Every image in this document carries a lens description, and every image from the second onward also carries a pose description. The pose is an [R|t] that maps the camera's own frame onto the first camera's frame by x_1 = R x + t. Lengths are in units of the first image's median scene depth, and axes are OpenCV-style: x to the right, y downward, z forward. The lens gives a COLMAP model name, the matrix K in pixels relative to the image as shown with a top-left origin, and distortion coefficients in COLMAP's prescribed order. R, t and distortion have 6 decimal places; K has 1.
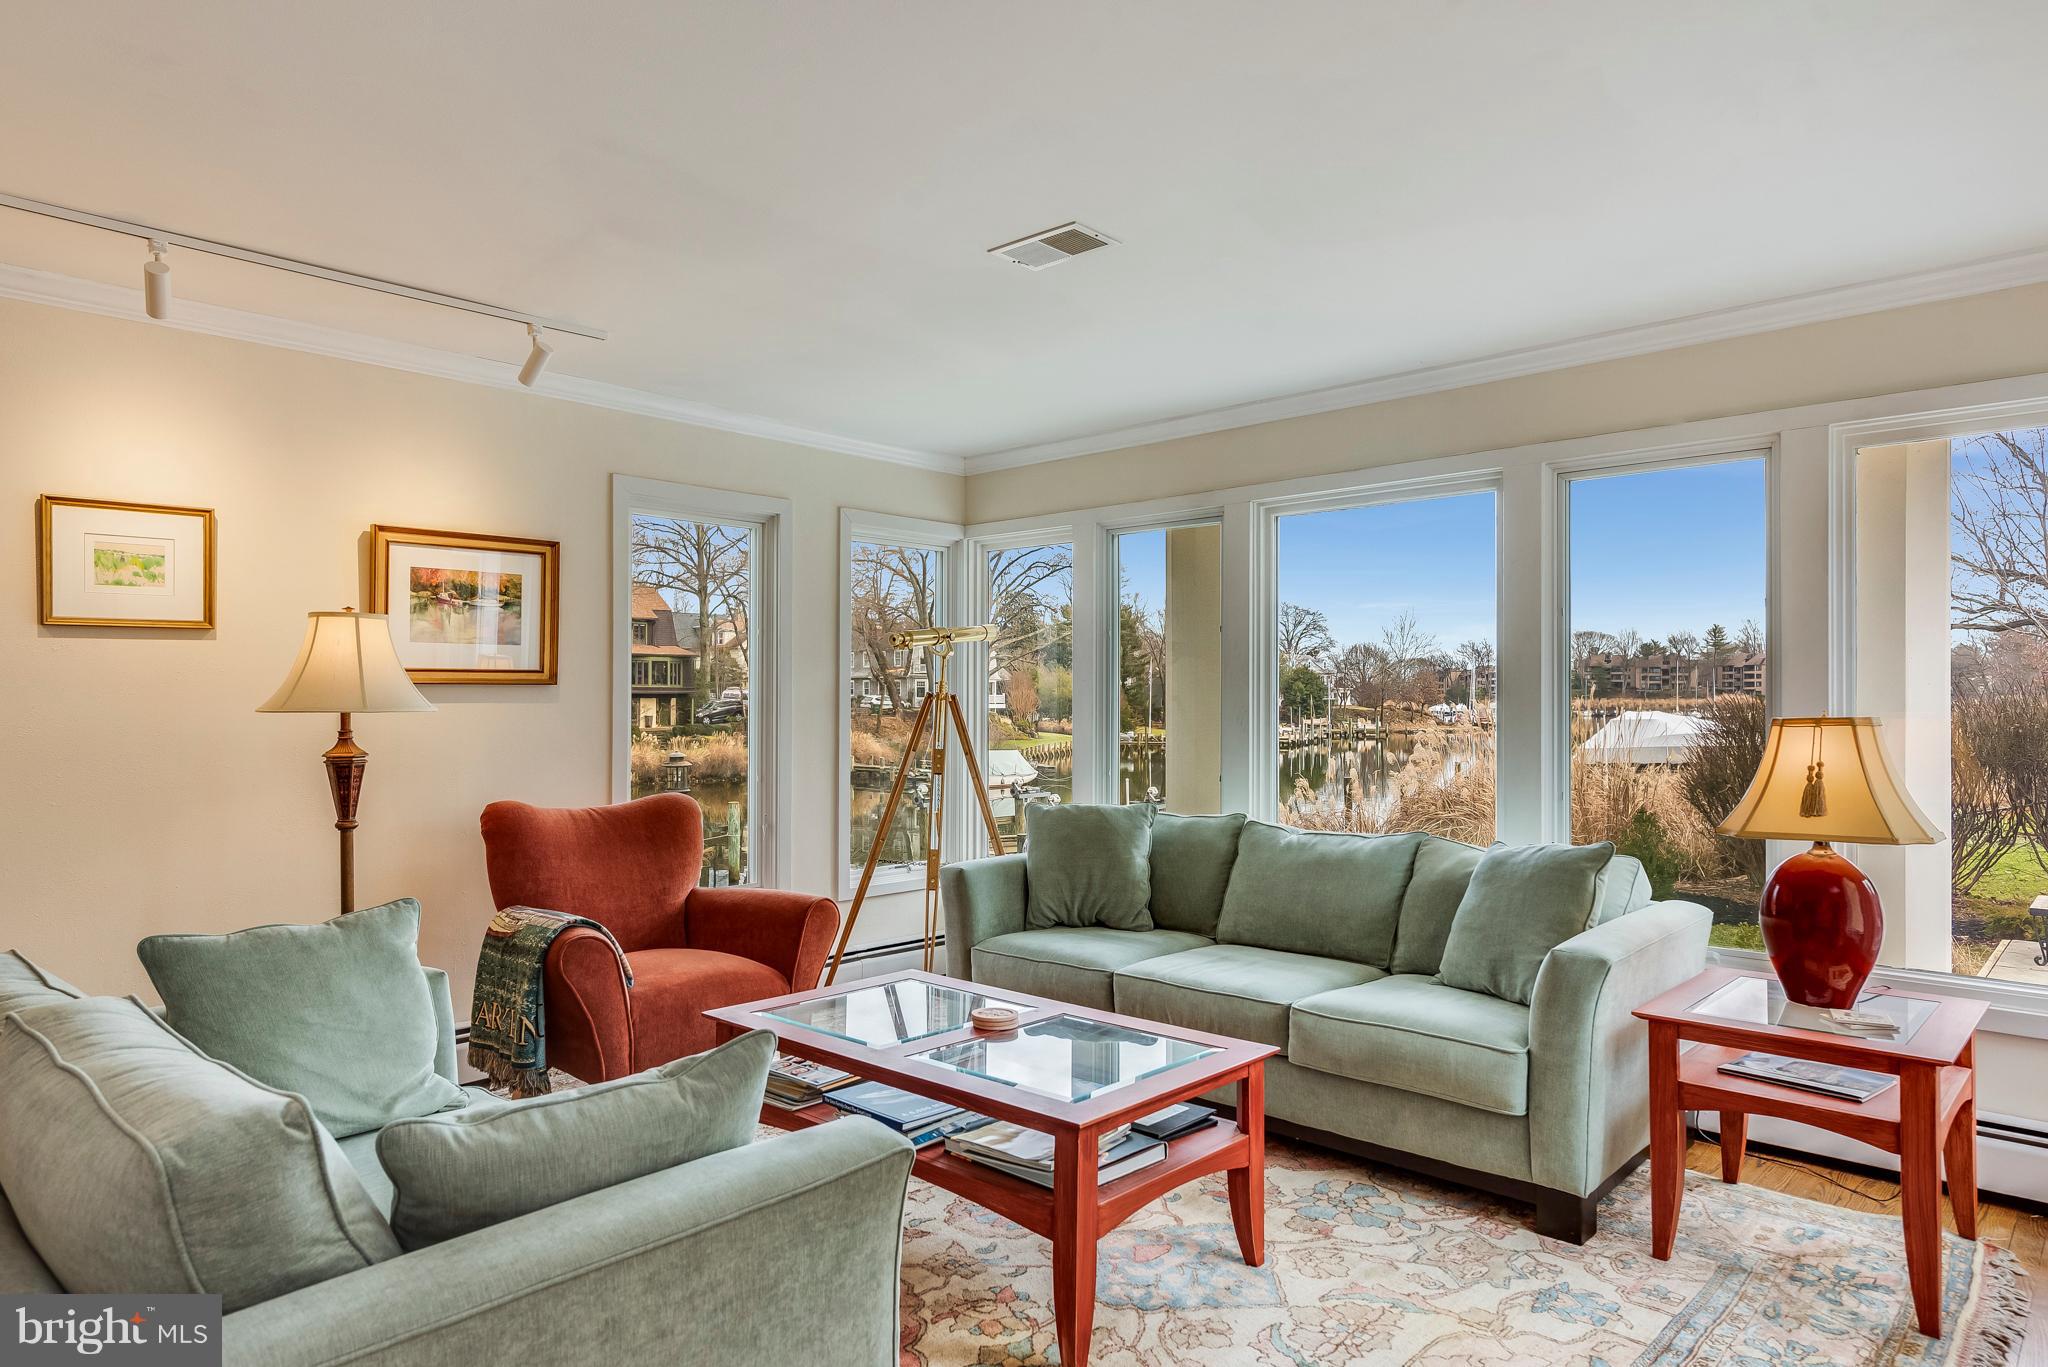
lens RADIAL K [[1256.2, 0, 1025.7], [0, 1256.2, 687.8], [0, 0, 1]] dist [-0.002900, -0.000672]
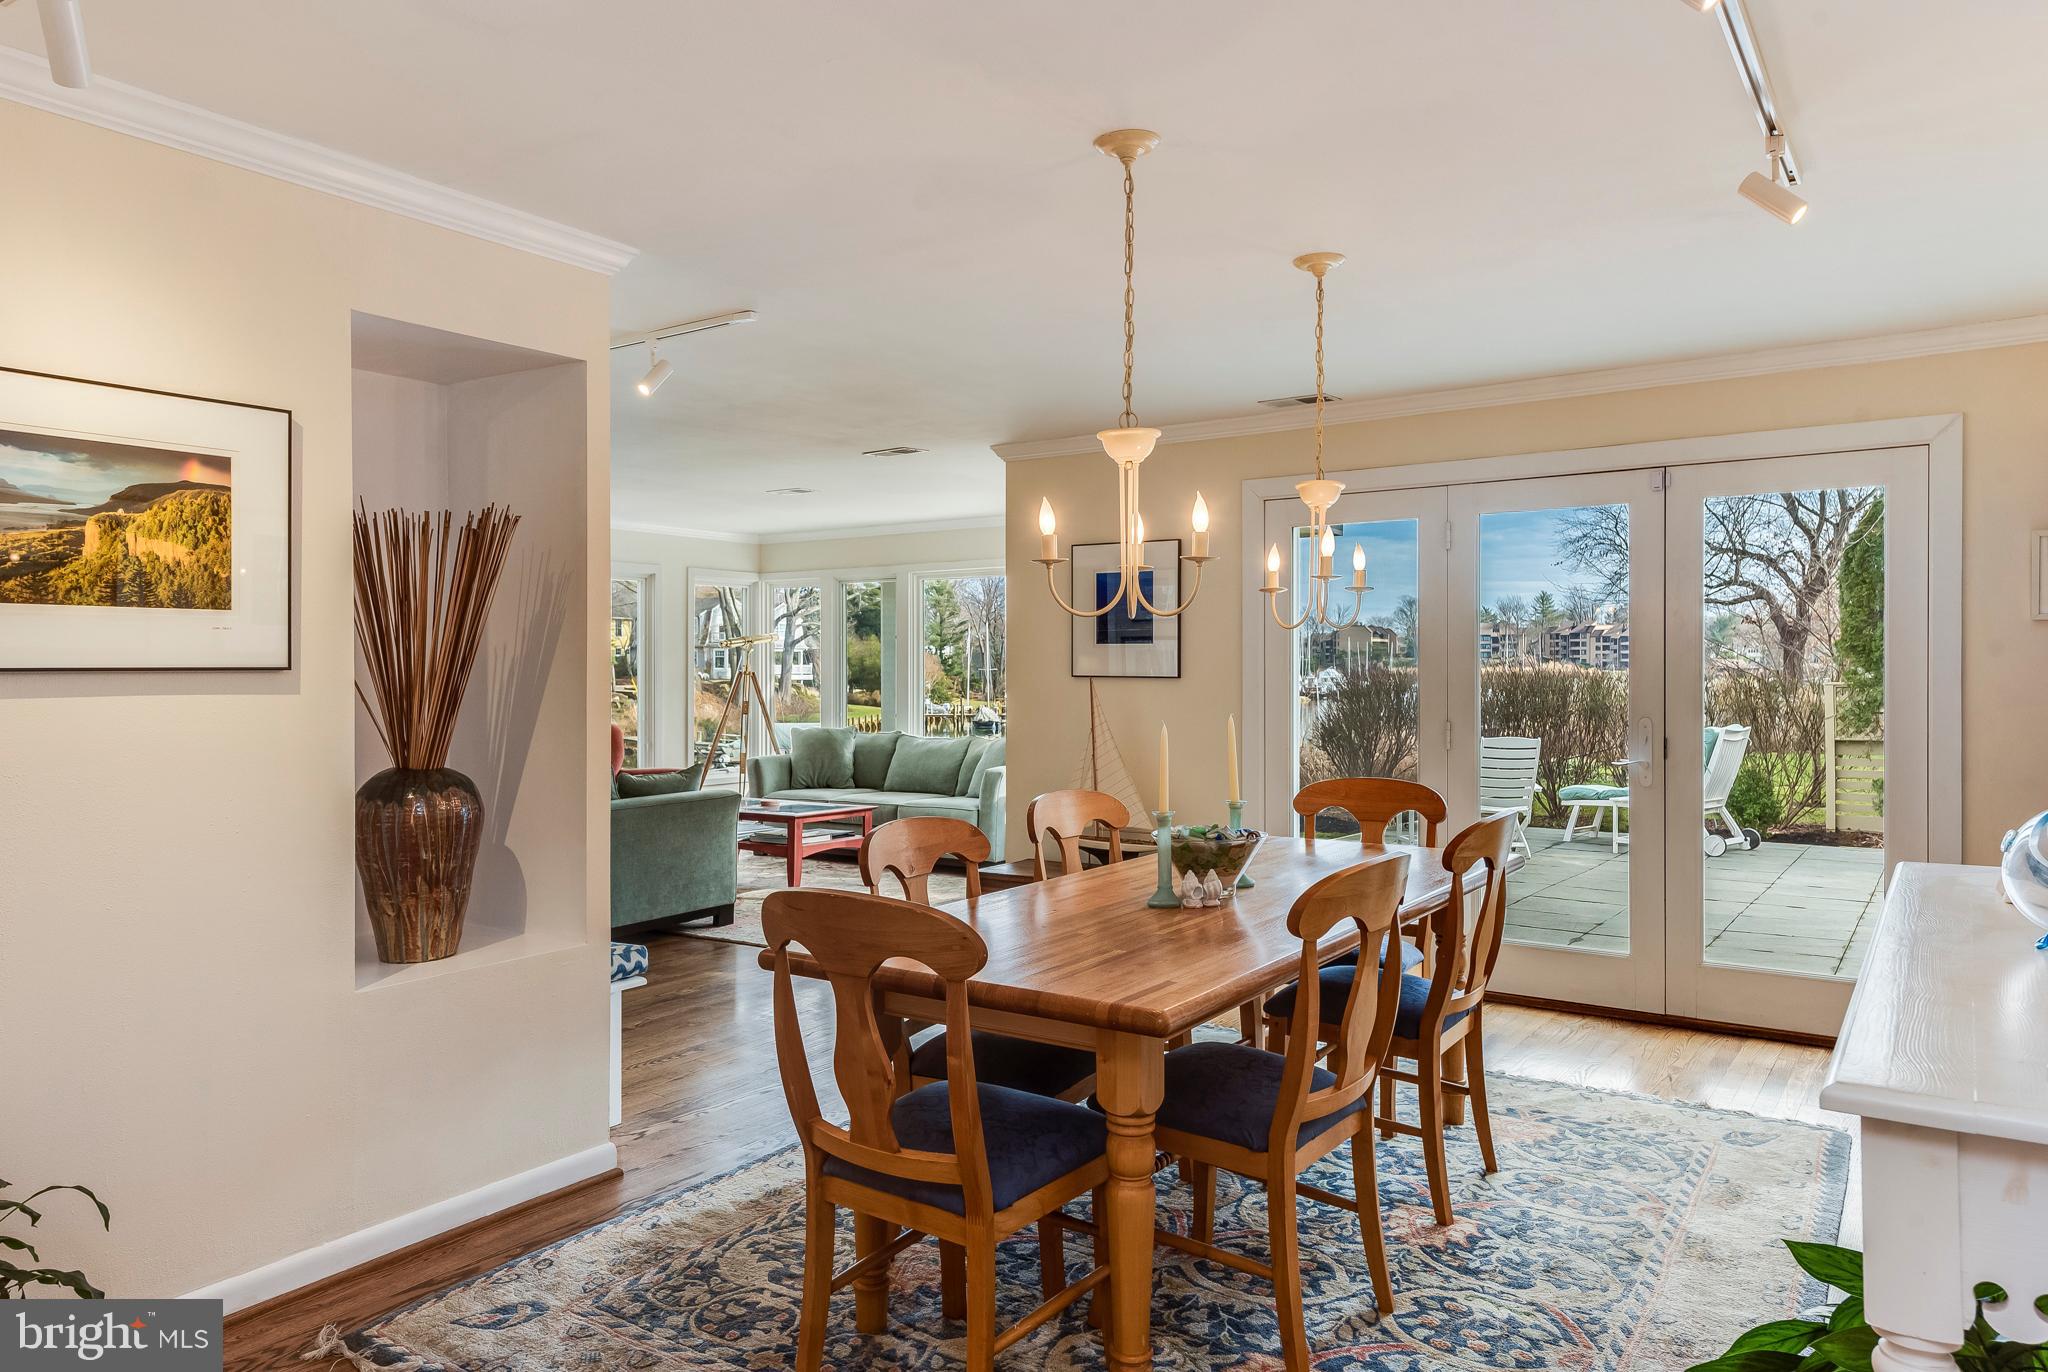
lens RADIAL K [[1351.3, 0, 1022.3], [0, 1351.3, 675.4], [0, 0, 1]] dist [0.033305, 0.000512]
pose [[0.990684, -0.003054, 0.136149, 0.072475], [0.001189, 0.999904, 0.013783, -0.018783], [-0.136178, -0.013493, 0.990592, -1.173192]]
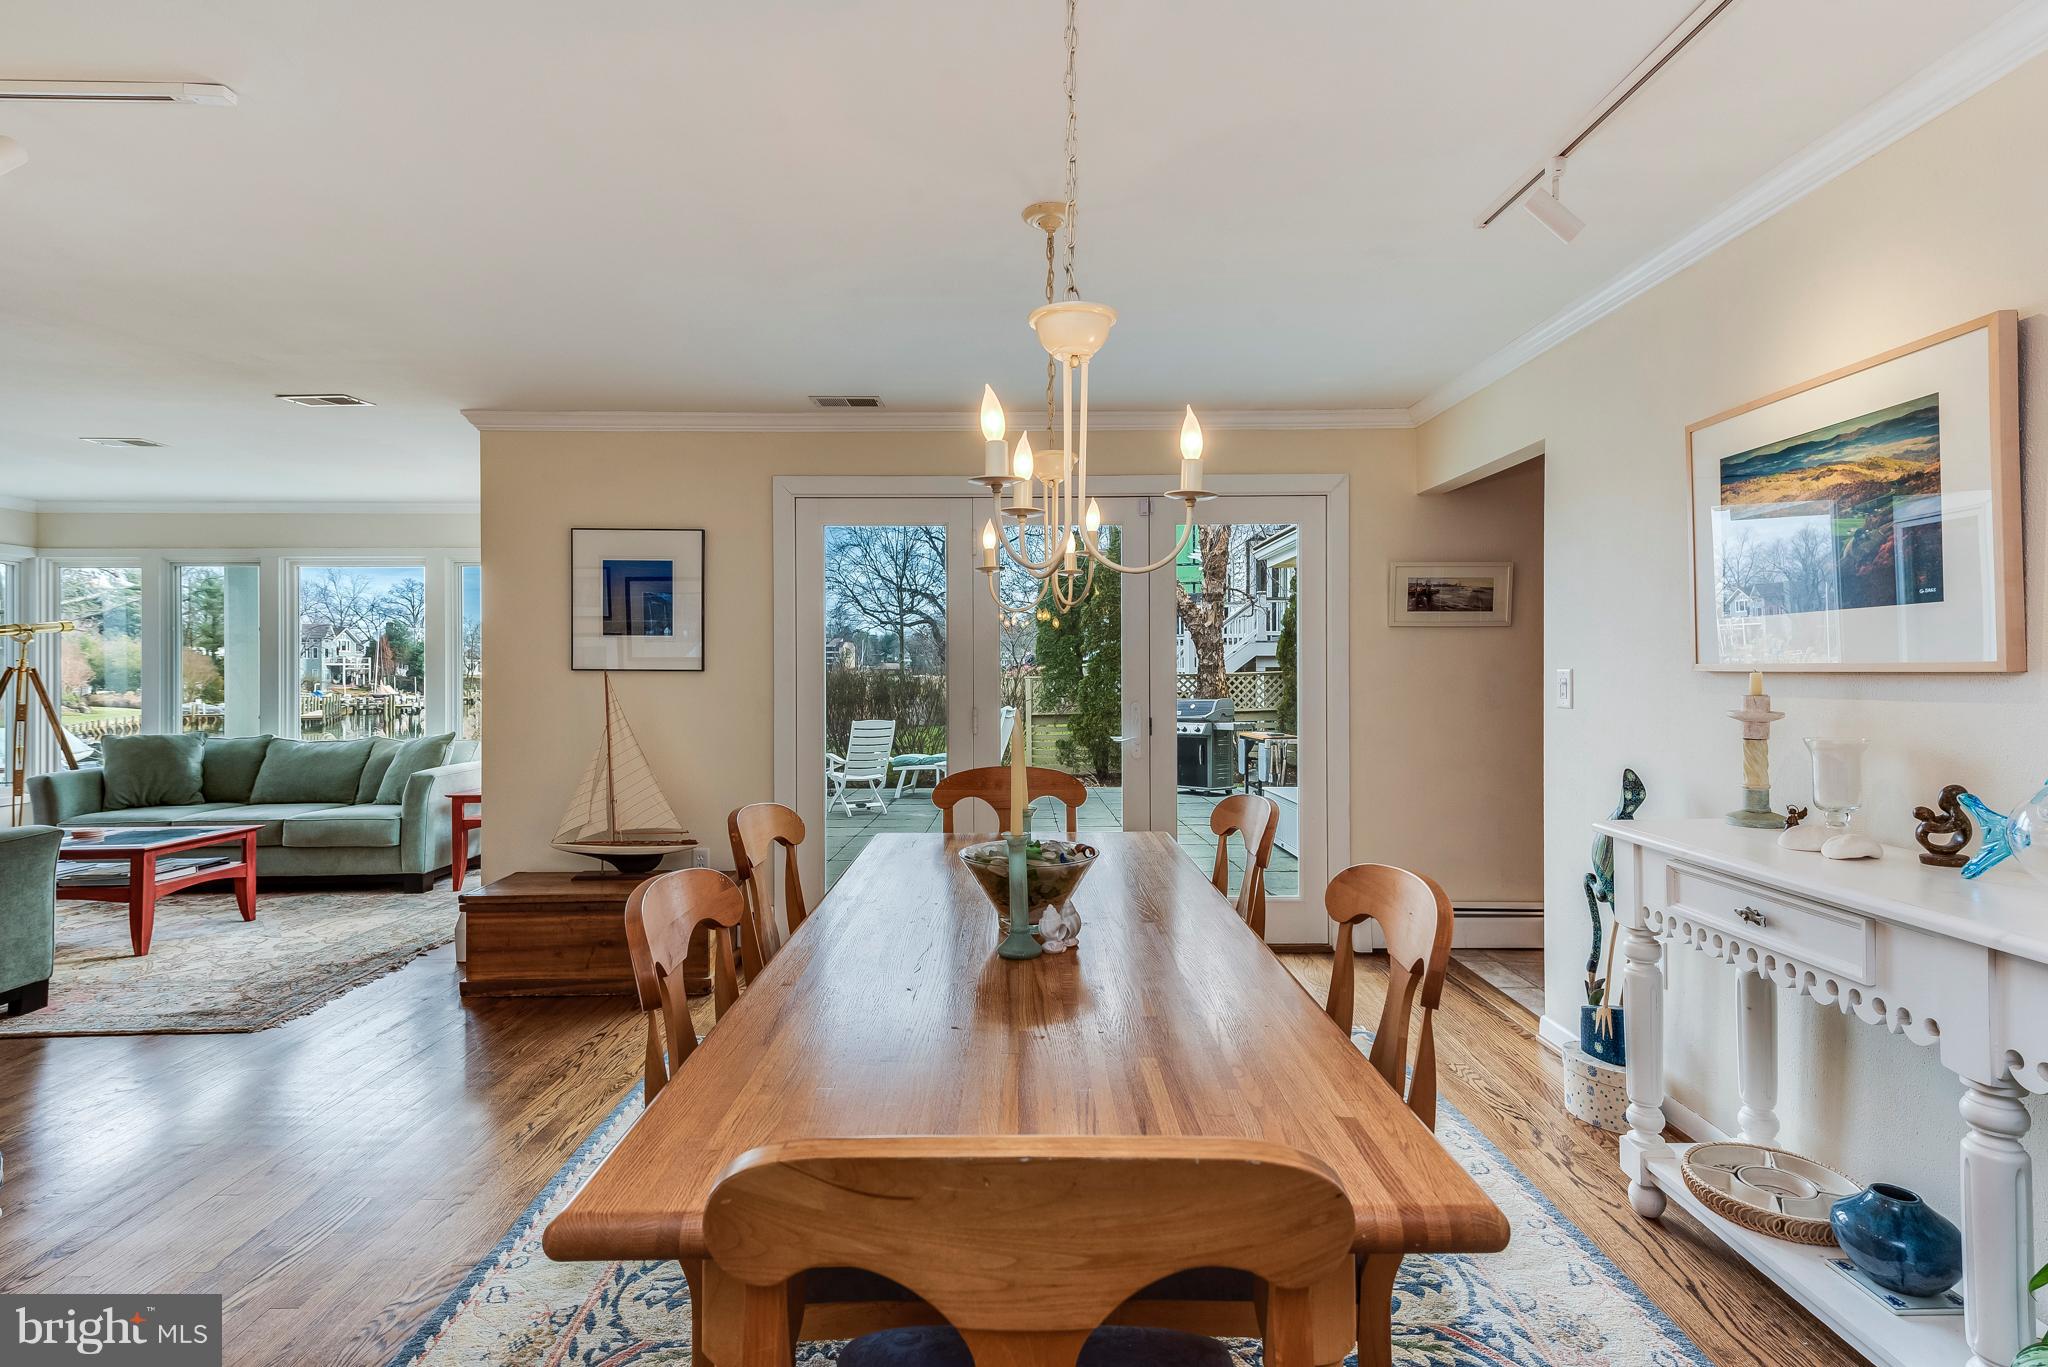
lens RADIAL K [[1004.8, 0, 1037.5], [0, 1004.8, 671.6], [0, 0, 1]] dist [0.017330, -0.002223]
pose [[0.725570, -0.004155, 0.688136, -0.028336], [-0.003570, 0.999946, 0.009802, -0.007814], [-0.688139, -0.009569, 0.725516, -0.802848]]
